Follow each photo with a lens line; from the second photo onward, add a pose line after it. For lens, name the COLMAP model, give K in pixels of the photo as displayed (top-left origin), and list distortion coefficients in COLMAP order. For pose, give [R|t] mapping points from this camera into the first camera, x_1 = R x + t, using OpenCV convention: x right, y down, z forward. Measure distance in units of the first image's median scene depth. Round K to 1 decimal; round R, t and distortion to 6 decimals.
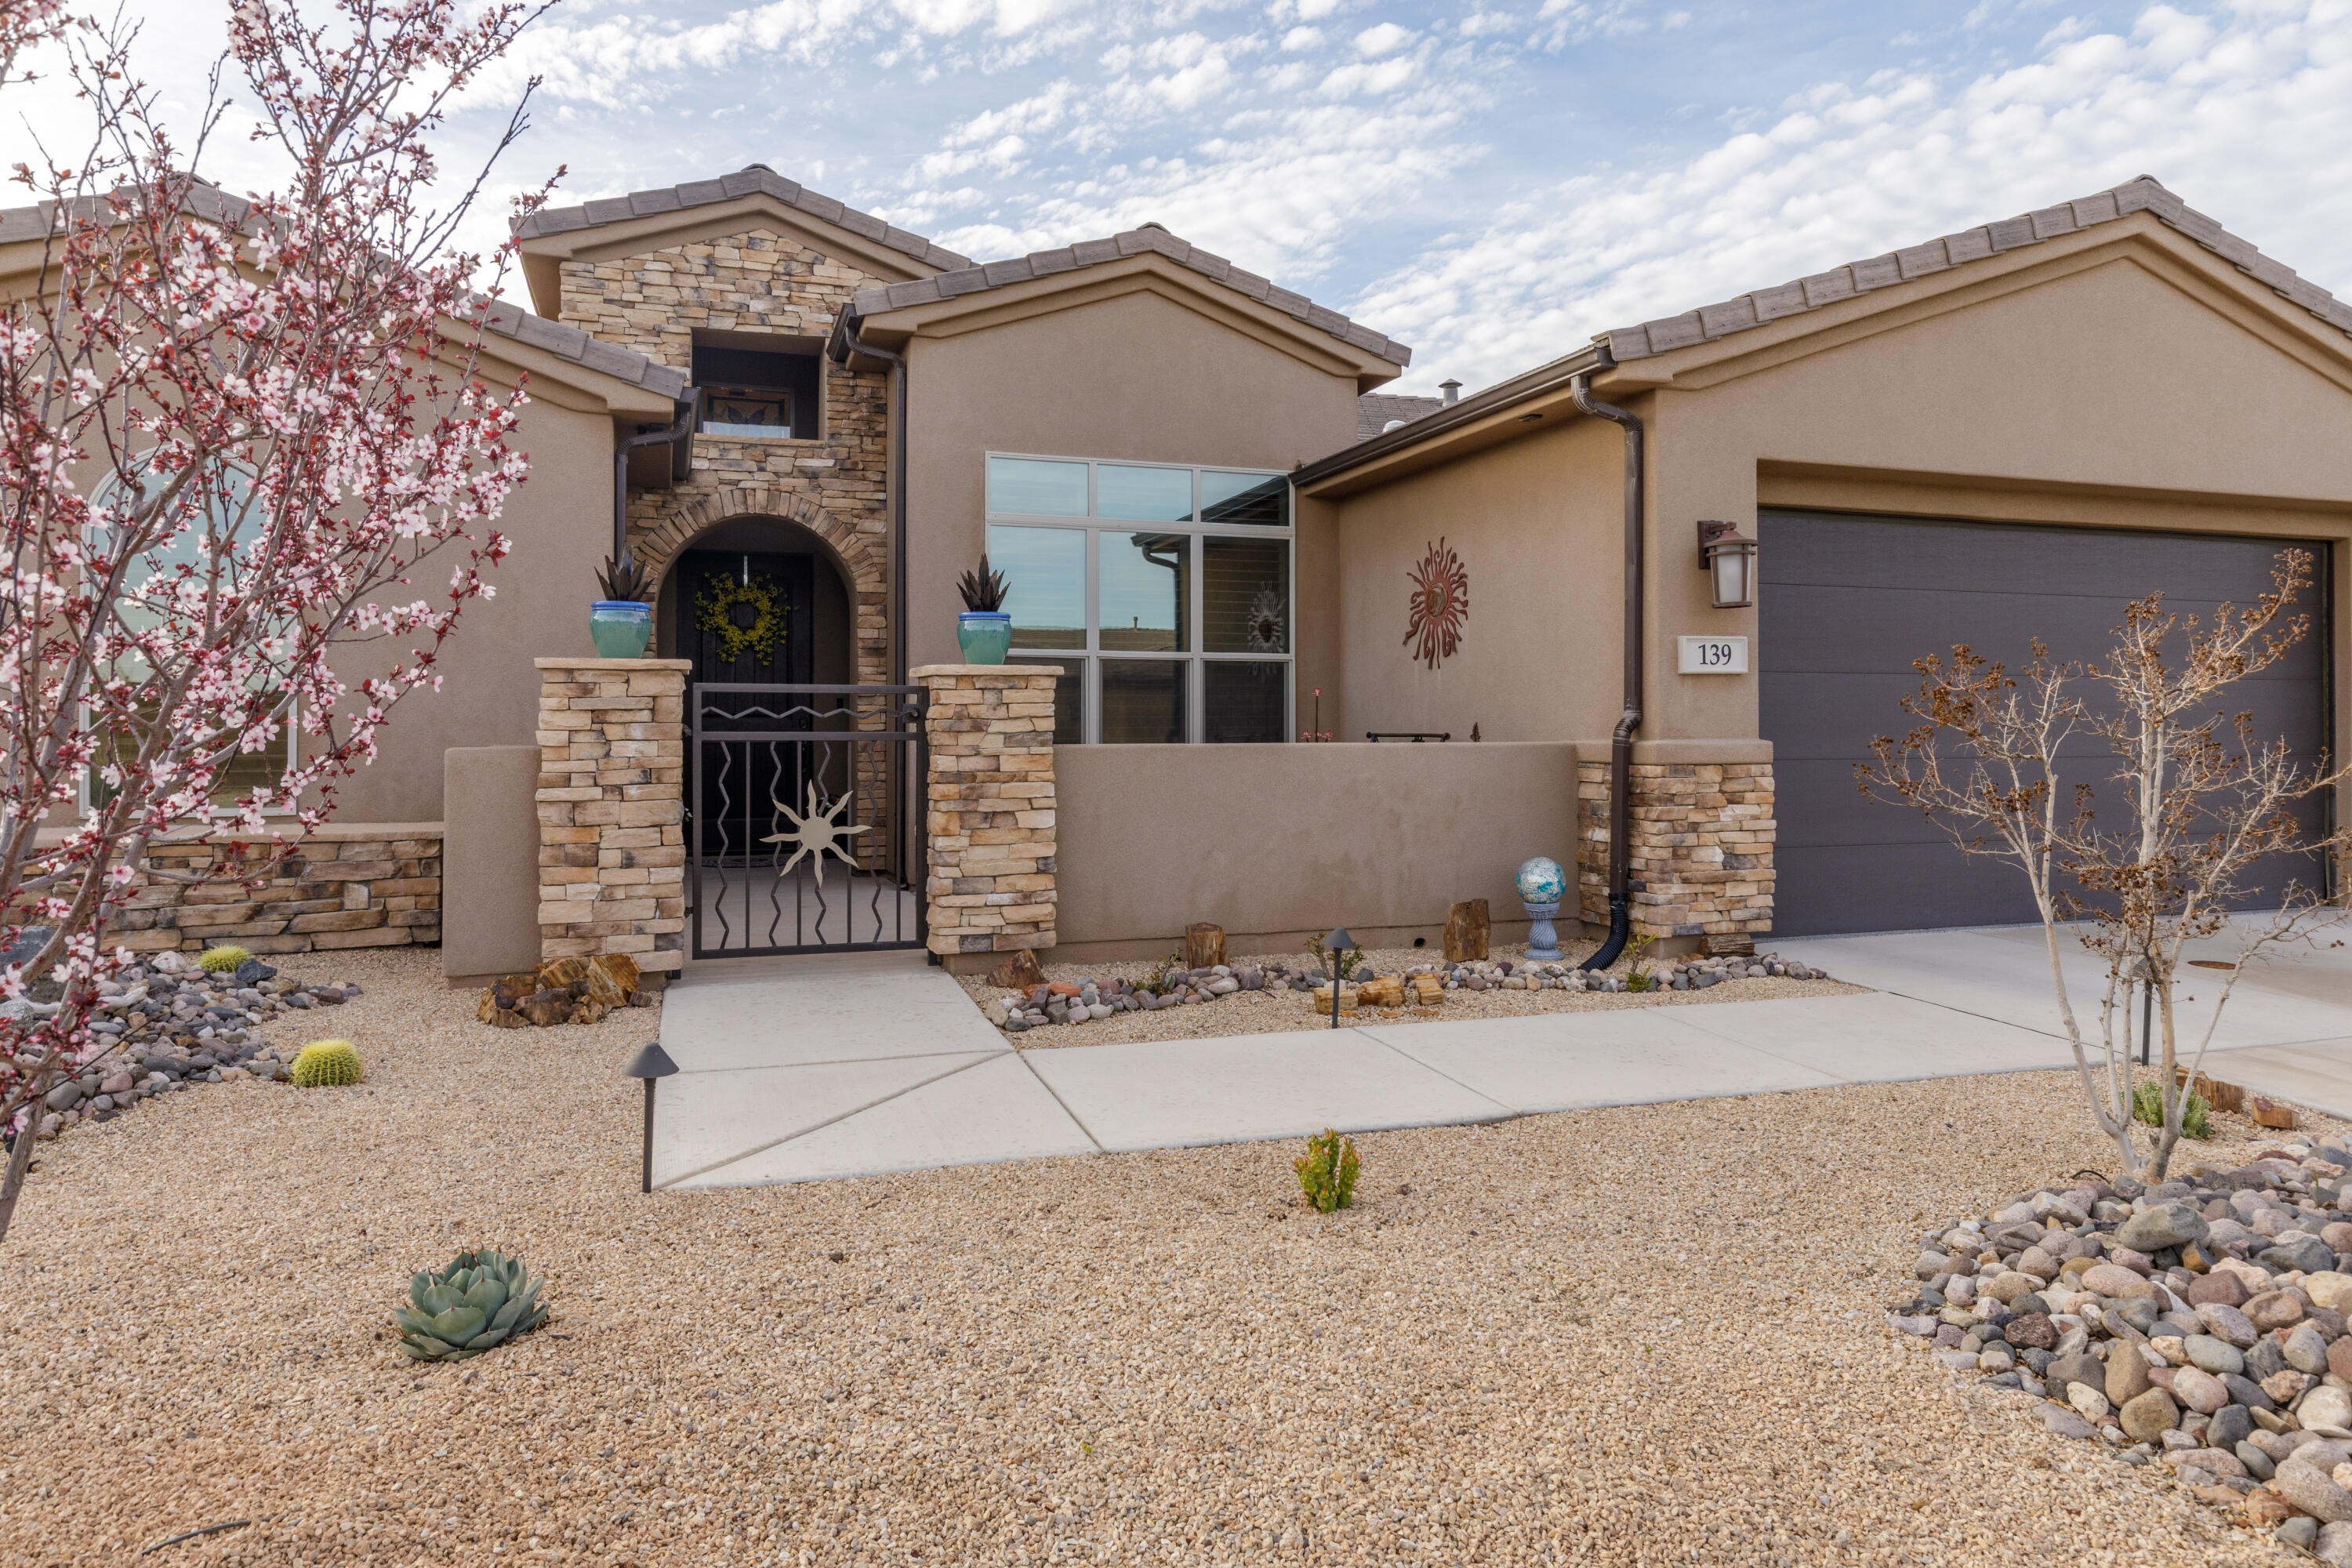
lens RADIAL K [[1493.7, 0, 1222.4], [0, 1493.7, 634.5], [0, 0, 1]] dist [0.003978, 0.001002]
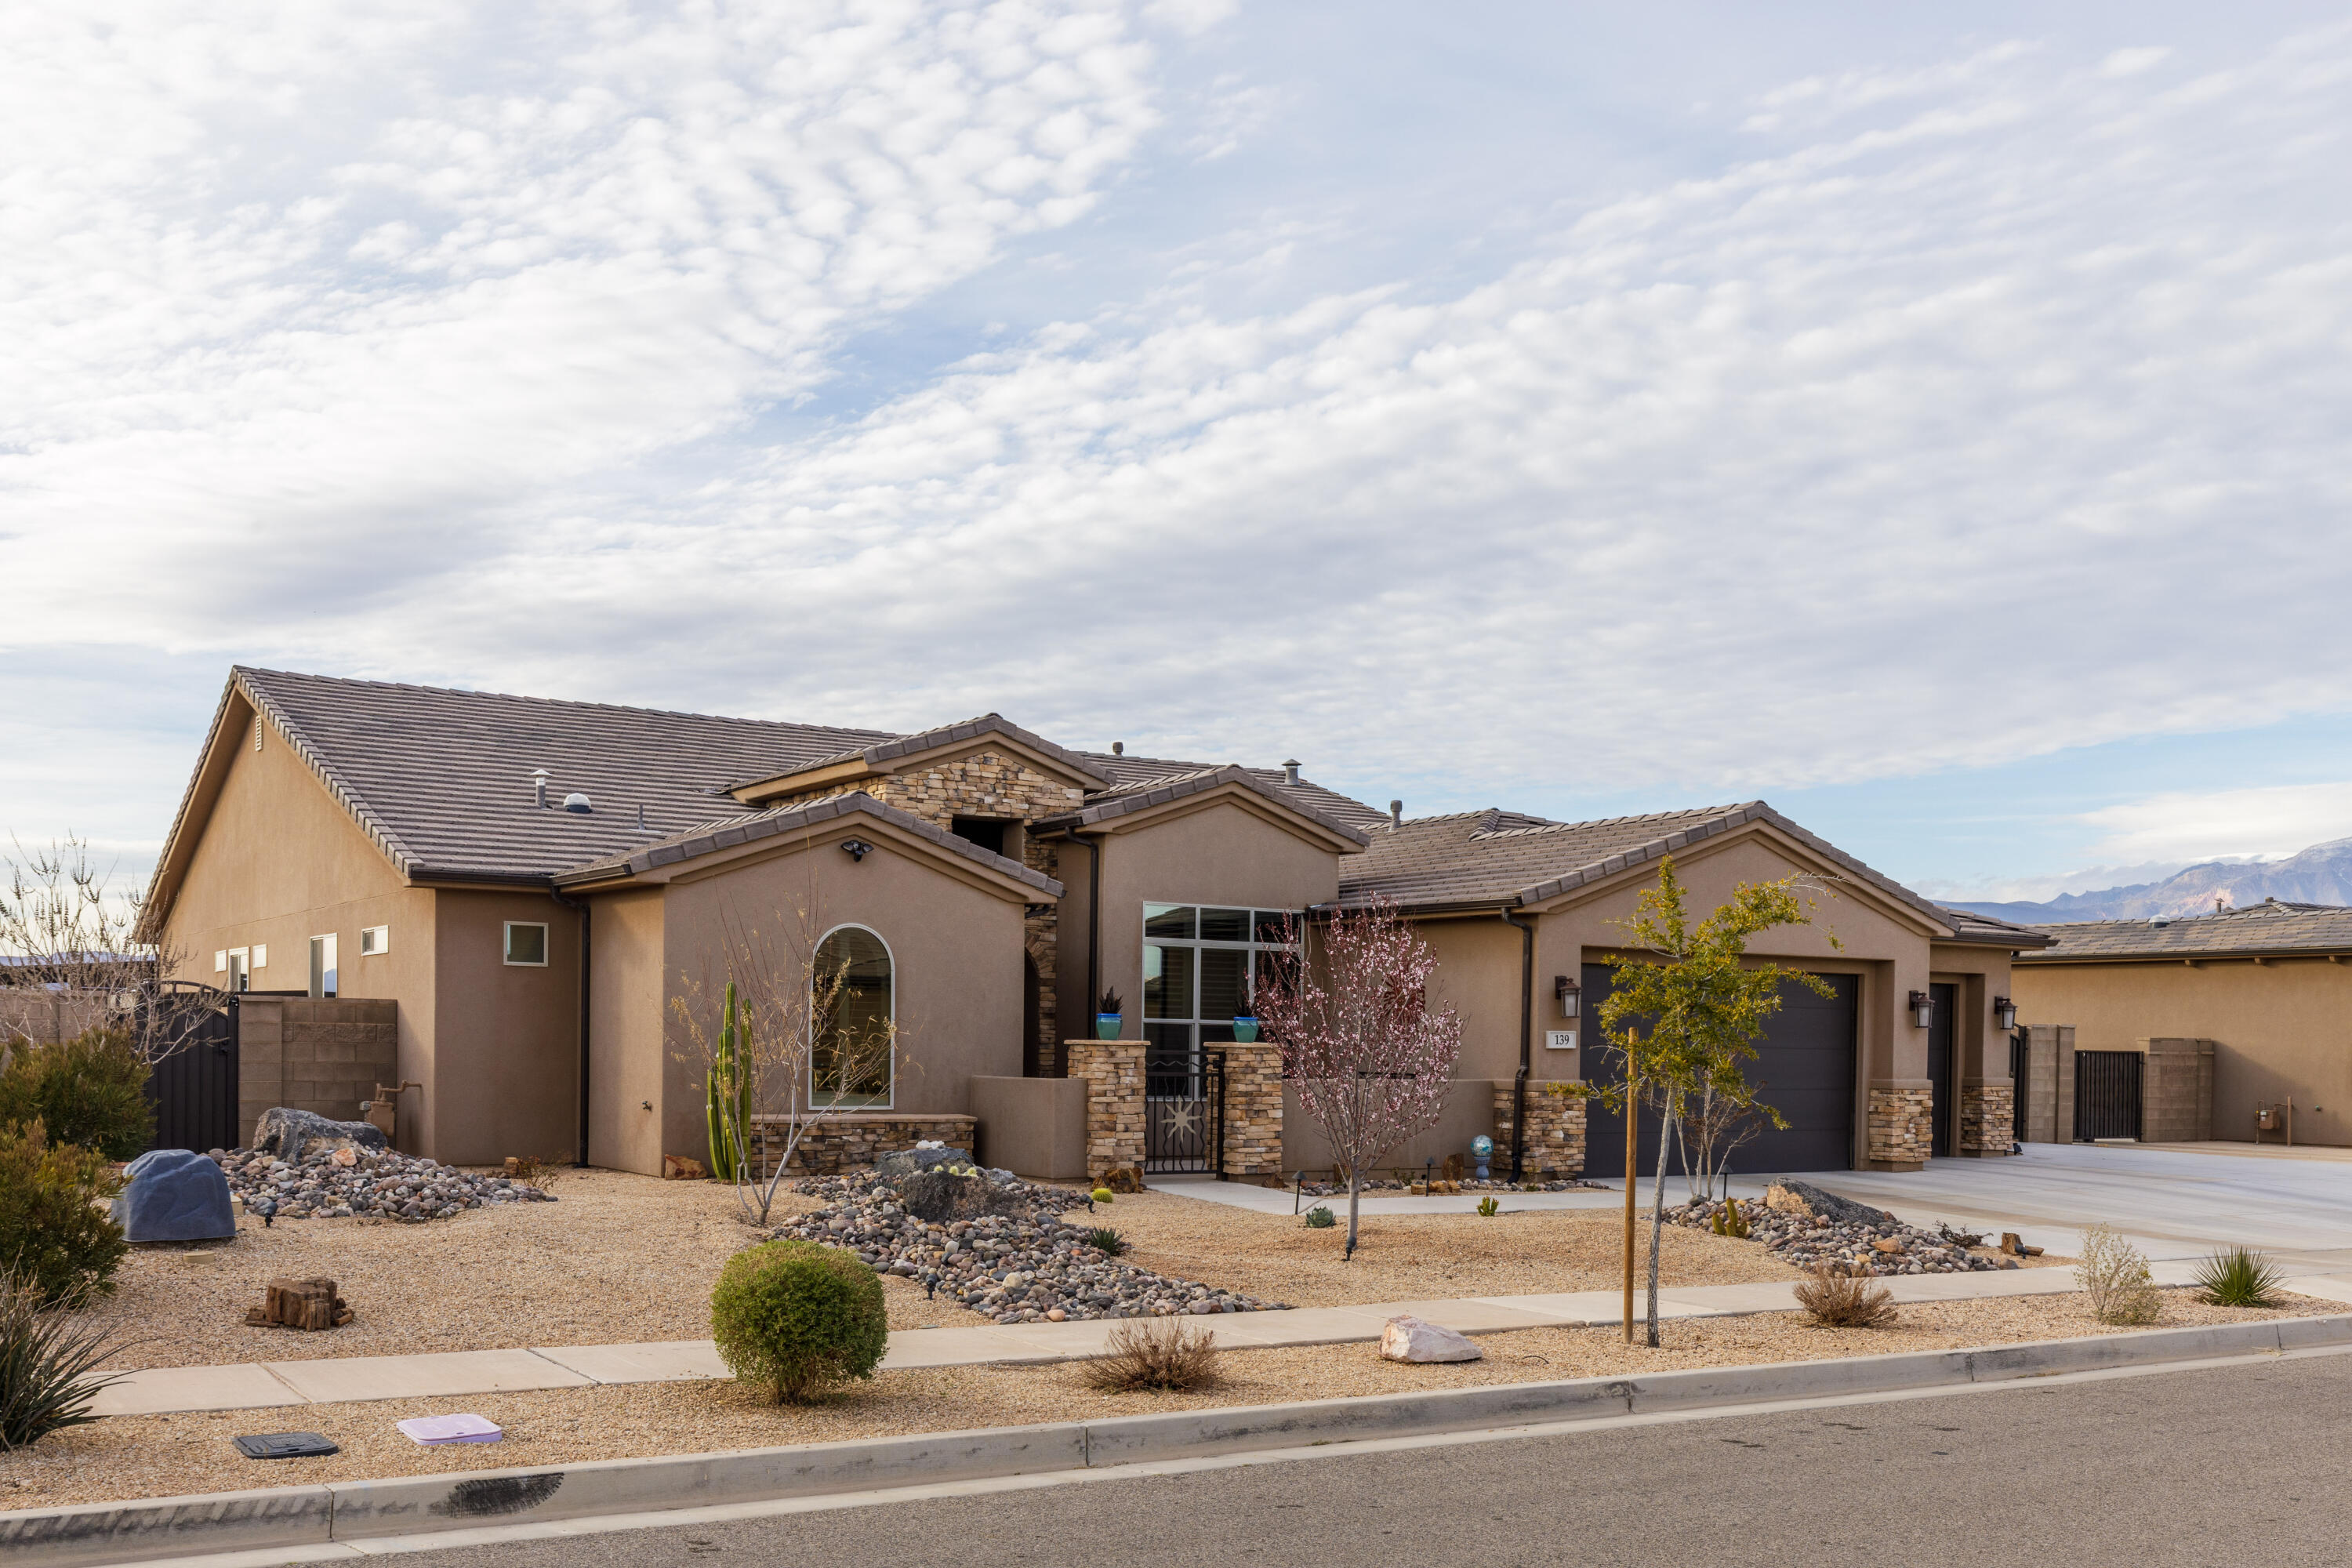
lens RADIAL K [[2251.1, 0, 1176.3], [0, 2251.1, 788.5], [0, 0, 1]] dist [-0.009190, 0.000000]
pose [[0.975494, 0.039563, 0.216438, -0.913401], [-0.029928, 0.998417, -0.047615, -0.174739], [-0.217979, 0.039971, 0.975135, -2.018281]]
